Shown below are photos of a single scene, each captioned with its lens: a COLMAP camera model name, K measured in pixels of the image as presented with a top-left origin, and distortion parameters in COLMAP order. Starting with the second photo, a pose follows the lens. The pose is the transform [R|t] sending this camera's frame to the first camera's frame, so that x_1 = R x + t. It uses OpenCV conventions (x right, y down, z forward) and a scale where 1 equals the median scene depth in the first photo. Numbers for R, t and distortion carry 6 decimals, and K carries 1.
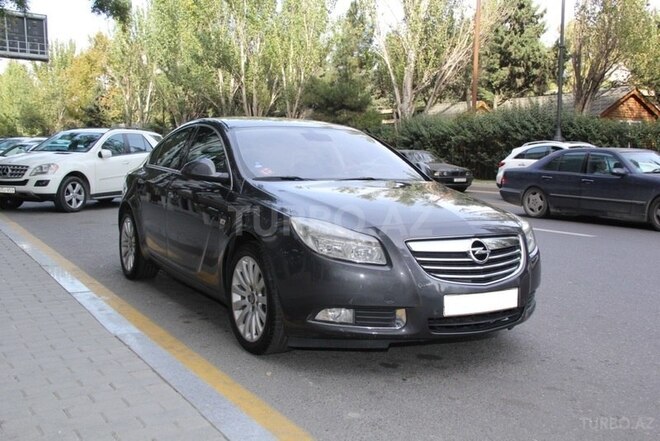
lens RADIAL K [[735.3, 0, 330.2], [0, 735.3, 219.3], [0, 0, 1]] dist [-0.093431, 0.000000]
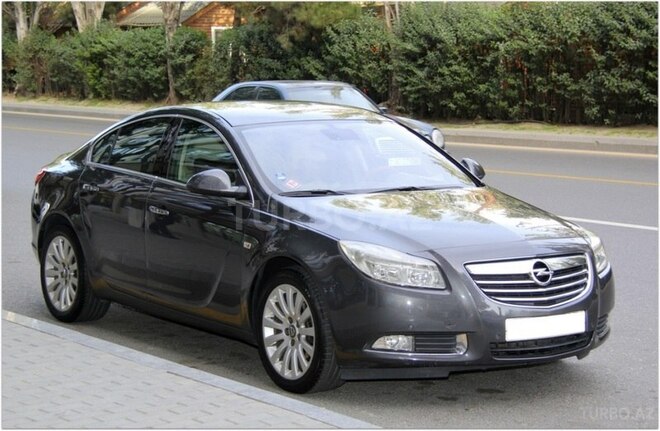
lens RADIAL K [[1627.0, 0, 330.0], [0, 1627.0, 216.5], [0, 0, 1]] dist [0.356833, 0.000000]
pose [[0.997837, -0.025989, 0.060382, -0.182986], [0.025263, 0.999599, 0.012756, -0.058811], [-0.060689, -0.011203, 0.998094, -1.028168]]
